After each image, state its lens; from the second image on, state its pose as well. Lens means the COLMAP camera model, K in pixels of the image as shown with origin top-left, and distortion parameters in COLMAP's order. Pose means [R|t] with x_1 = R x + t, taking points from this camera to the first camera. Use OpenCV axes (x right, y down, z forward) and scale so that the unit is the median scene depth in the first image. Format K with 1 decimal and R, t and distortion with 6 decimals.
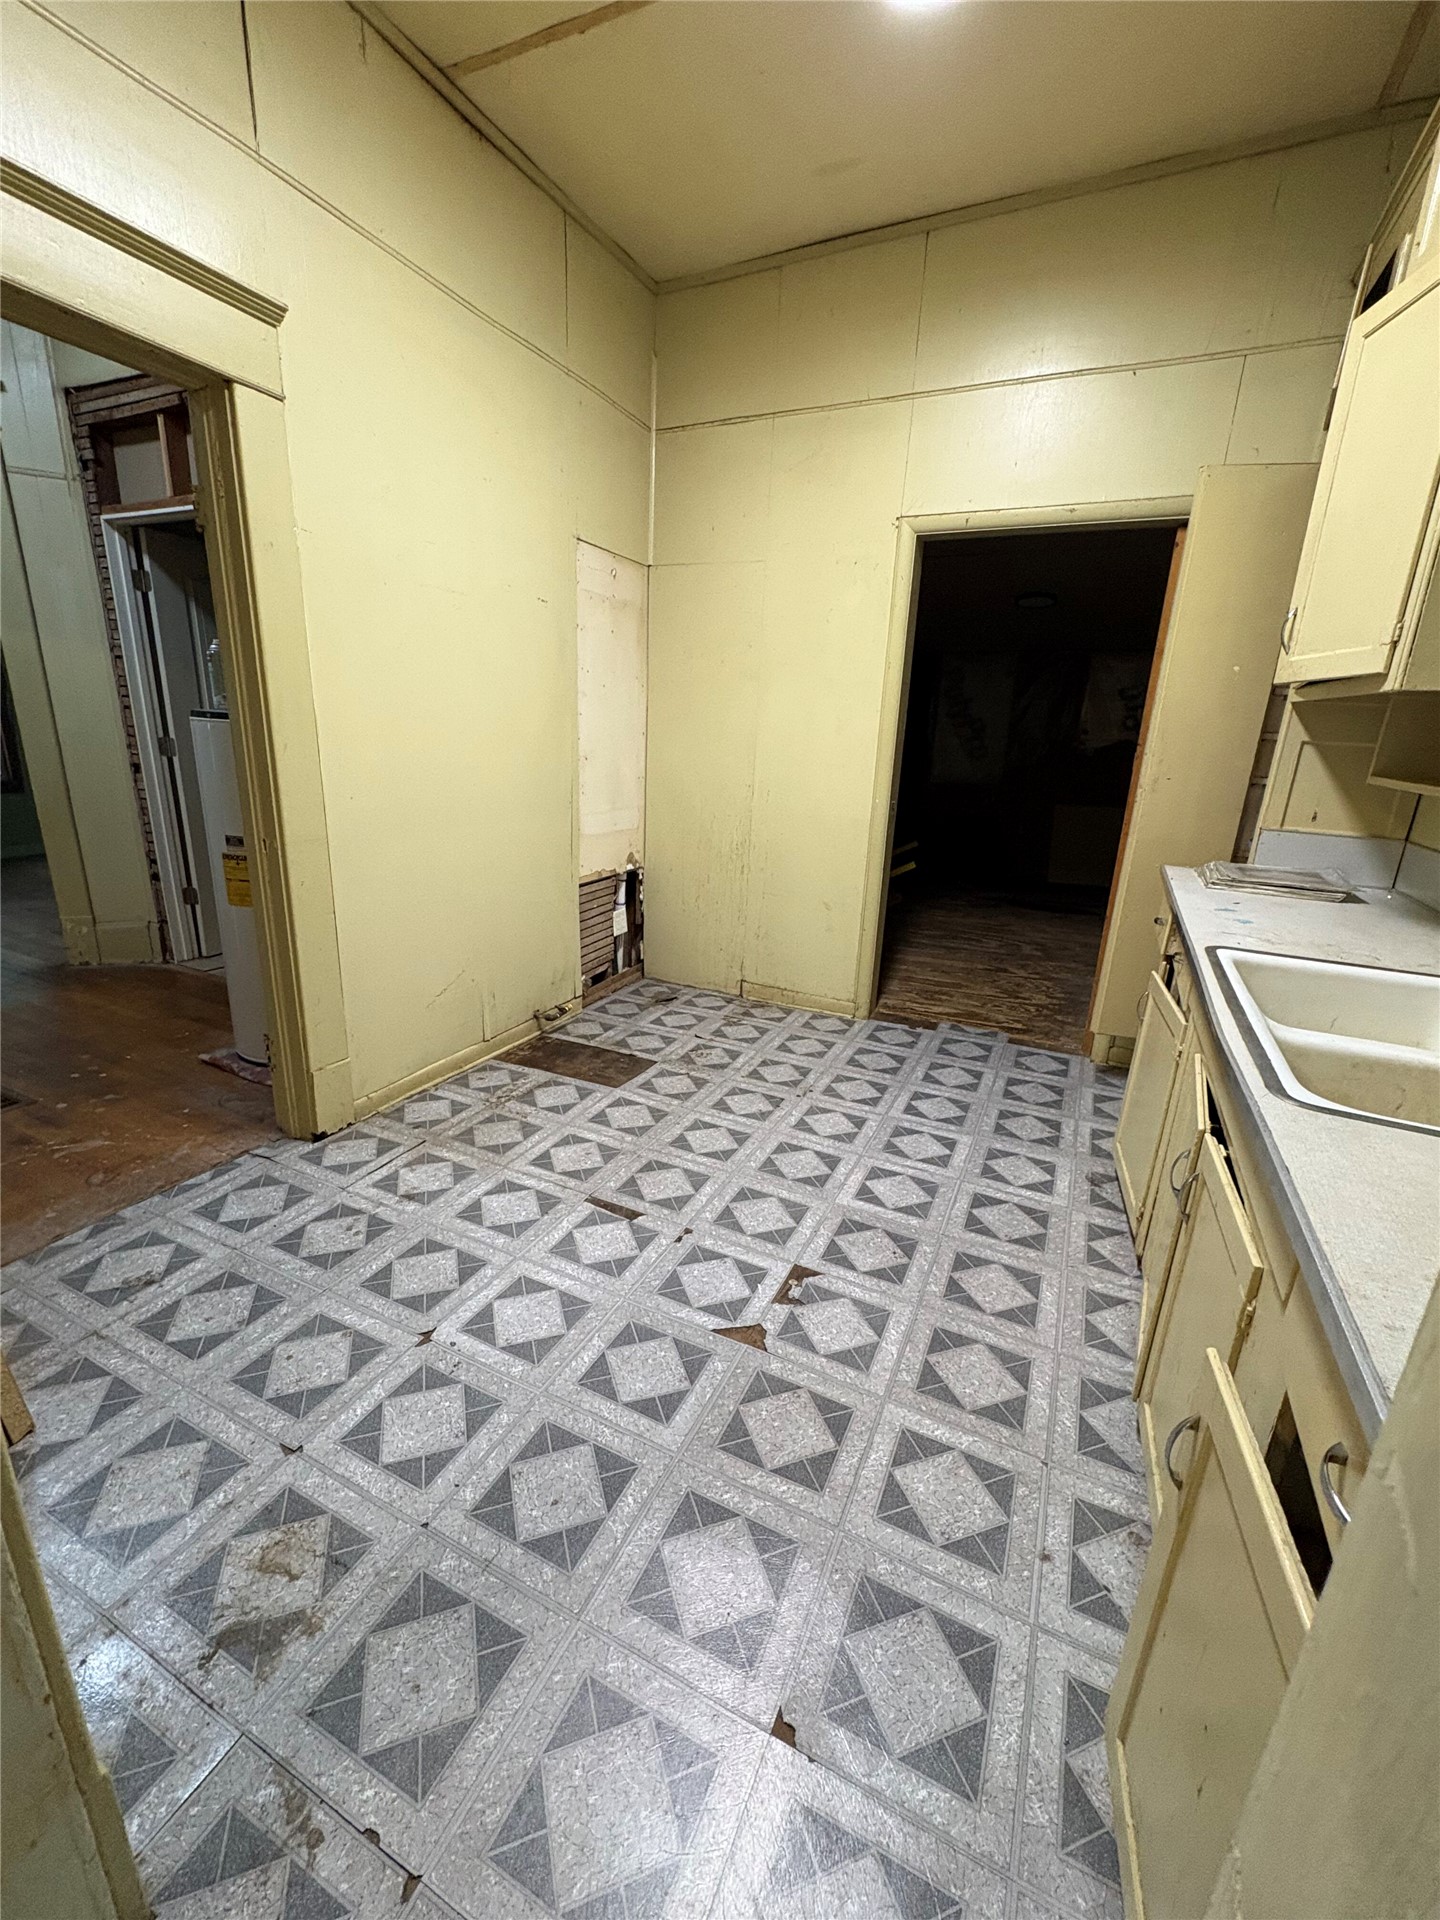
lens RADIAL K [[783.7, 0, 721.2], [0, 783.7, 960.5], [0, 0, 1]] dist [-0.000234, 0.000035]
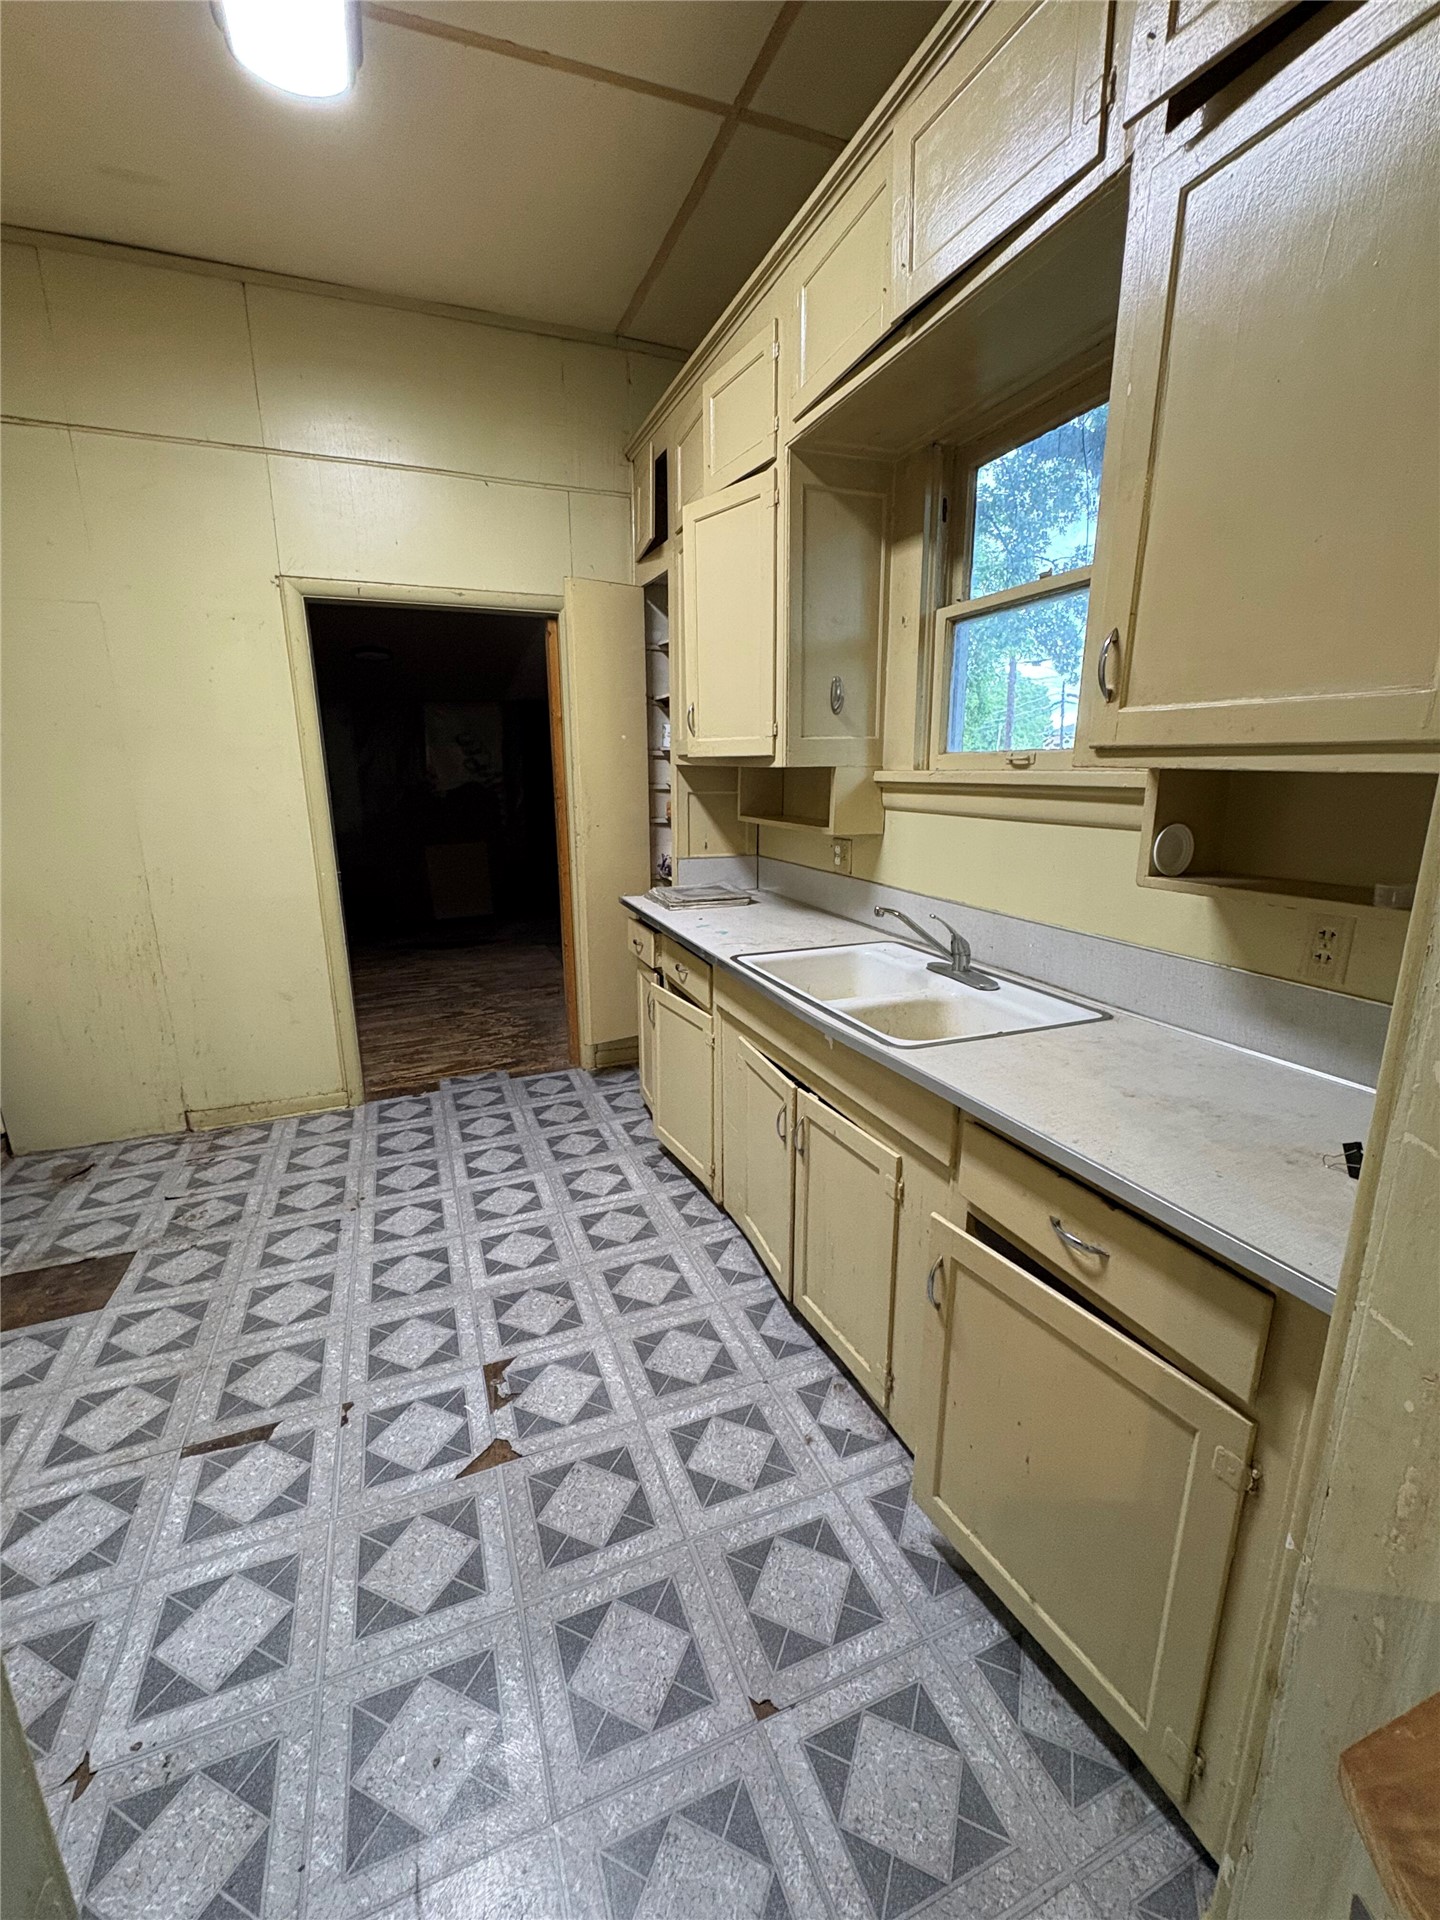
lens RADIAL K [[783.7, 0, 723.4], [0, 783.7, 962.2], [0, 0, 1]] dist [-0.000234, 0.000035]
pose [[0.672707, -0.218574, 0.706888, -0.265720], [0.244694, 0.967335, 0.066244, -0.079817], [-0.698276, 0.128409, 0.704217, 0.049311]]
